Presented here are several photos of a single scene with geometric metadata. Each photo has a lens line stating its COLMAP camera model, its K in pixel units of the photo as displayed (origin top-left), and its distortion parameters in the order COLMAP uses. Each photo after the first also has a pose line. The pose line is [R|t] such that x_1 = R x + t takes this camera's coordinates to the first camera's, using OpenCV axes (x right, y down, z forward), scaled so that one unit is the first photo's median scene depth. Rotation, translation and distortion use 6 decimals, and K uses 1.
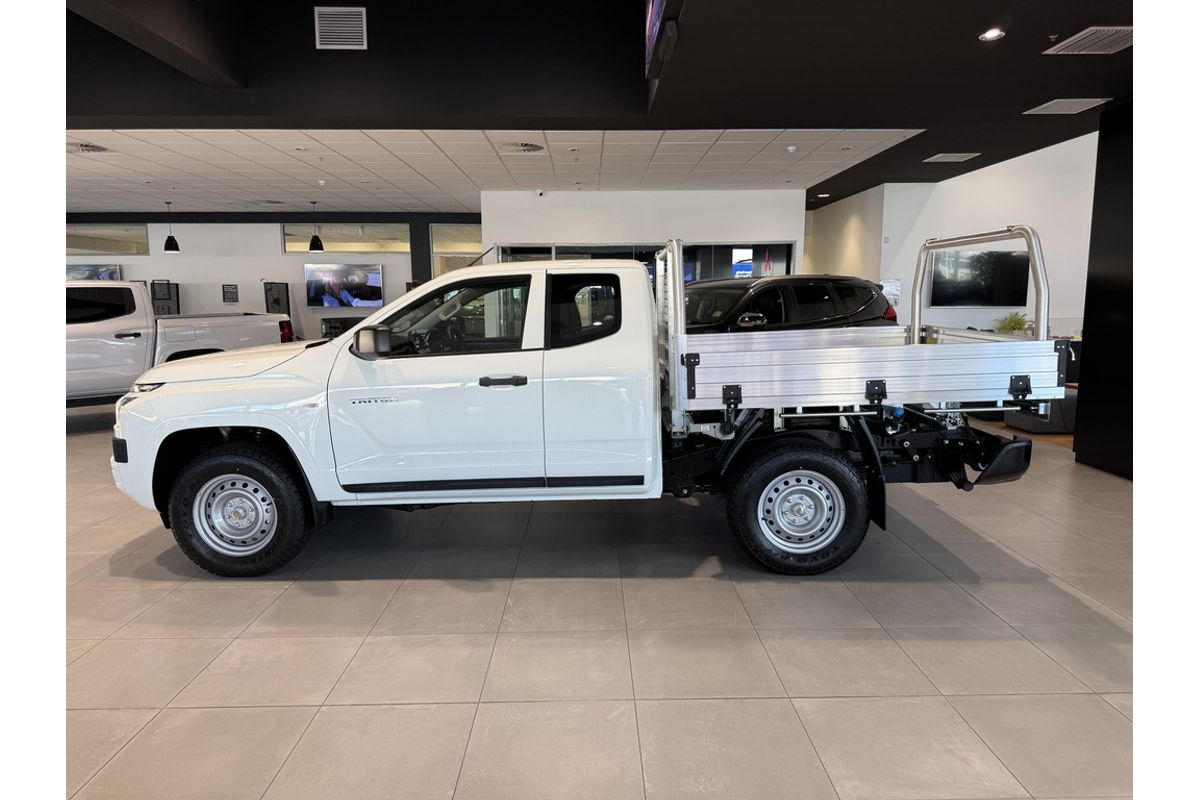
lens RADIAL K [[746.0, 0, 600.0], [0, 746.0, 400.0], [0, 0, 1]] dist [0.010765, -0.002671]
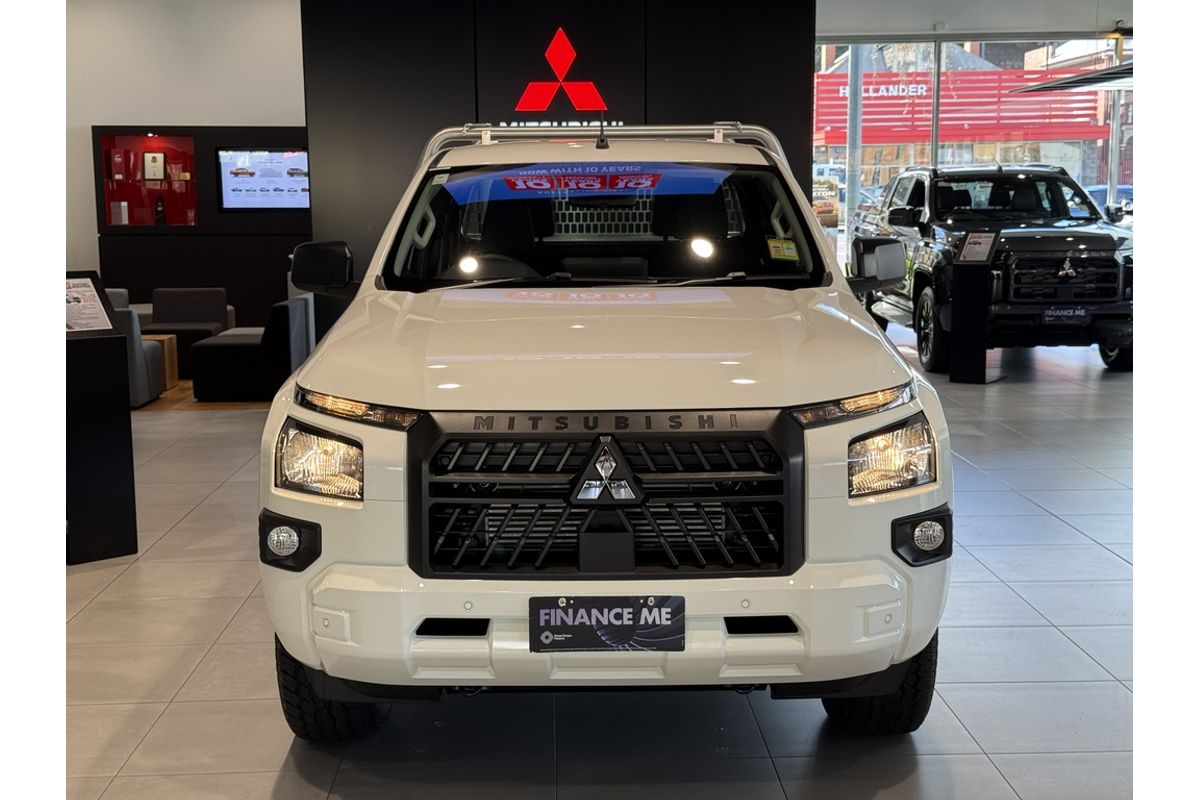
lens RADIAL K [[1481.1, 0, 600.0], [0, 1481.1, 400.0], [0, 0, 1]] dist [0.143837, -0.085902]
pose [[-0.006507, -0.130970, 0.991365, -1.538588], [0.152022, 0.979733, 0.130431, -0.157960], [-0.988356, 0.151558, 0.013536, 1.197104]]
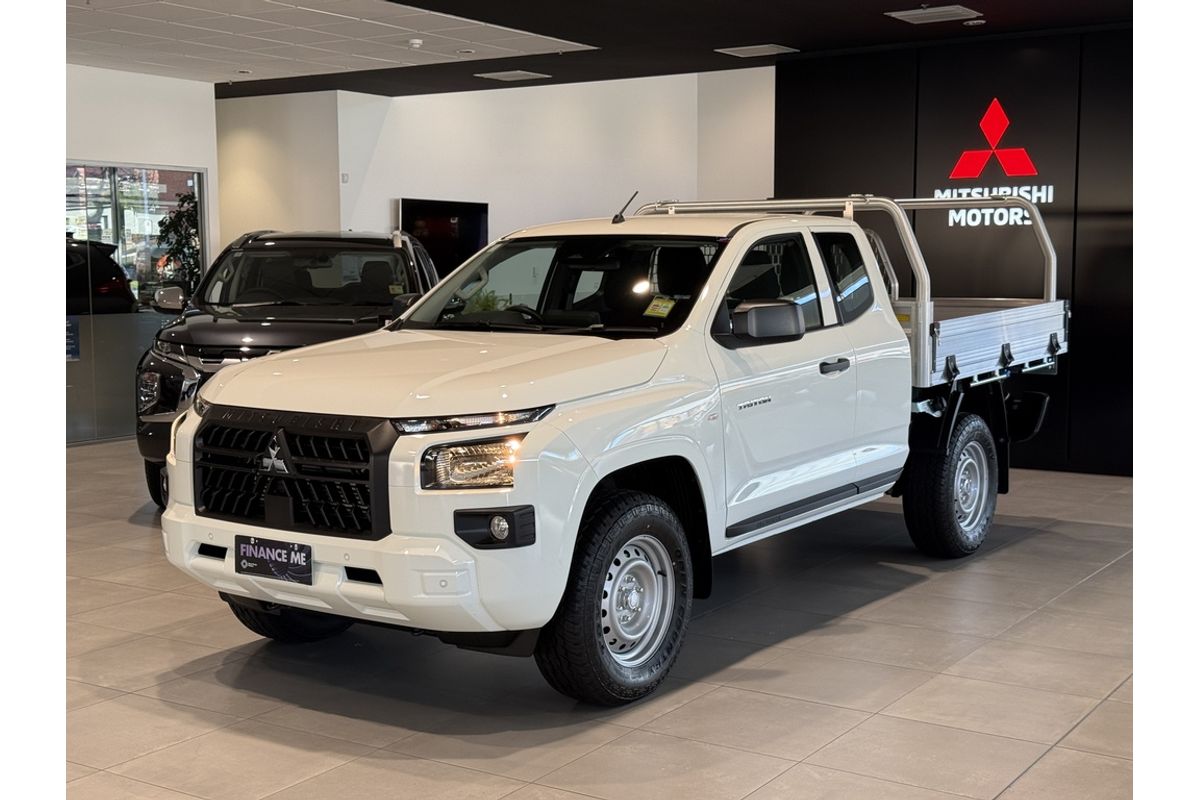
lens RADIAL K [[1481.1, 0, 600.0], [0, 1481.1, 400.0], [0, 0, 1]] dist [0.143837, -0.085902]
pose [[0.569364, -0.073574, 0.818786, -1.553364], [0.116159, 0.993195, 0.008472, -0.030043], [-0.813837, 0.090286, 0.574036, 0.290463]]
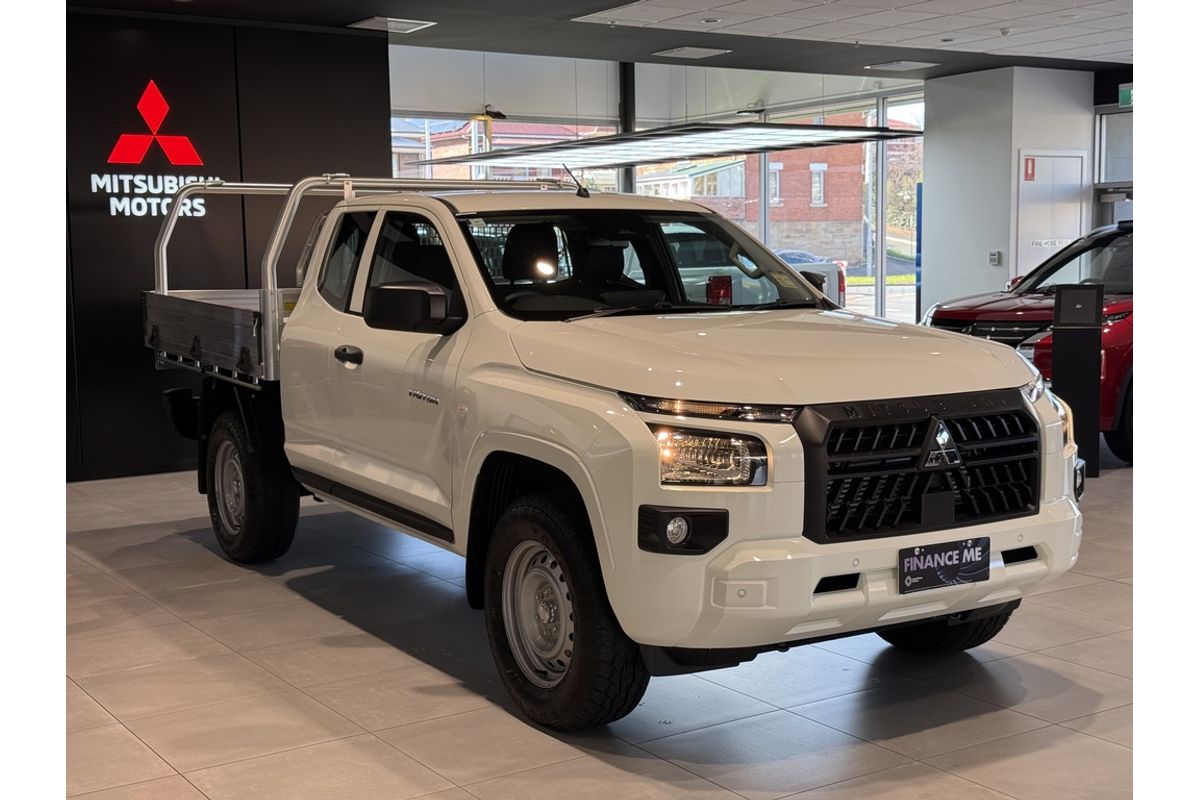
lens RADIAL K [[1481.1, 0, 600.0], [0, 1481.1, 400.0], [0, 0, 1]] dist [0.143837, -0.085902]
pose [[-0.525207, -0.068686, 0.848198, -1.486361], [0.141131, 0.975904, 0.166416, -0.250727], [-0.839190, 0.207110, -0.502858, 1.948778]]
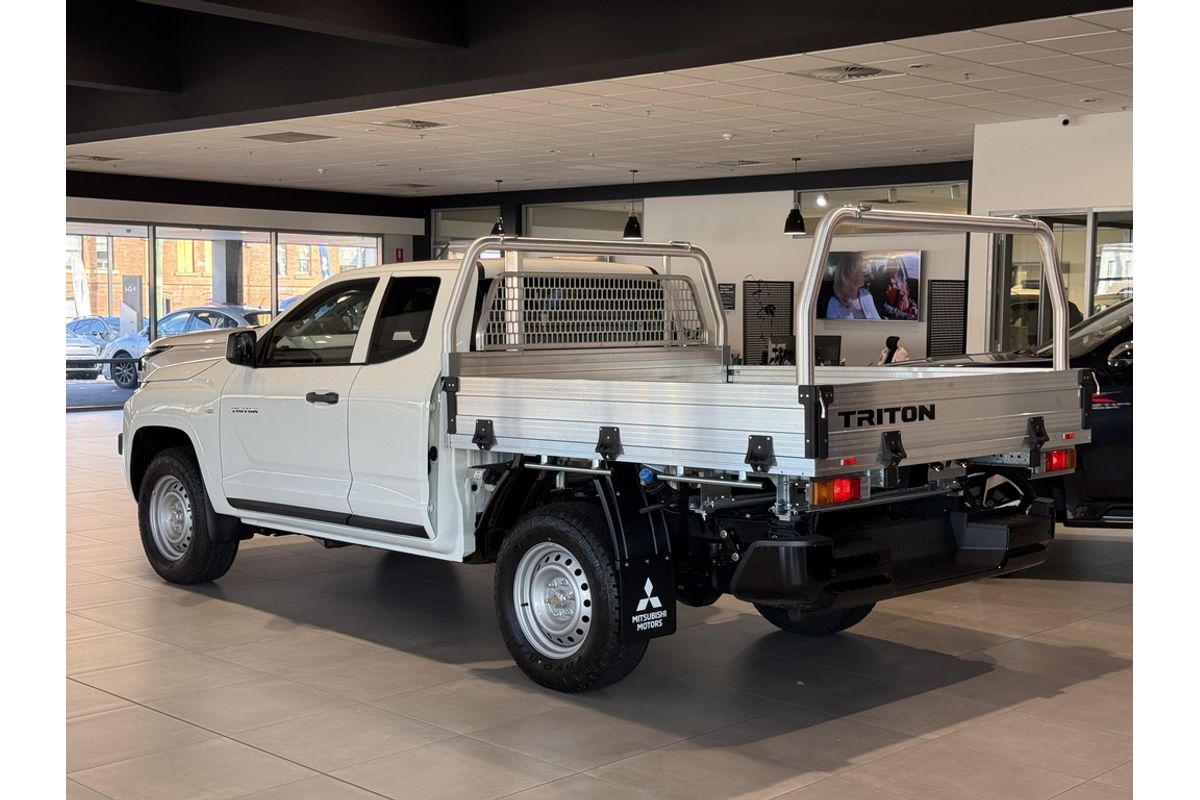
lens RADIAL K [[1481.1, 0, 600.0], [0, 1481.1, 400.0], [0, 0, 1]] dist [0.143837, -0.085902]
pose [[0.713410, 0.062878, -0.697920, 1.319971], [-0.113317, 0.993209, -0.026351, -0.013043], [0.691524, 0.097886, 0.715691, -0.035859]]
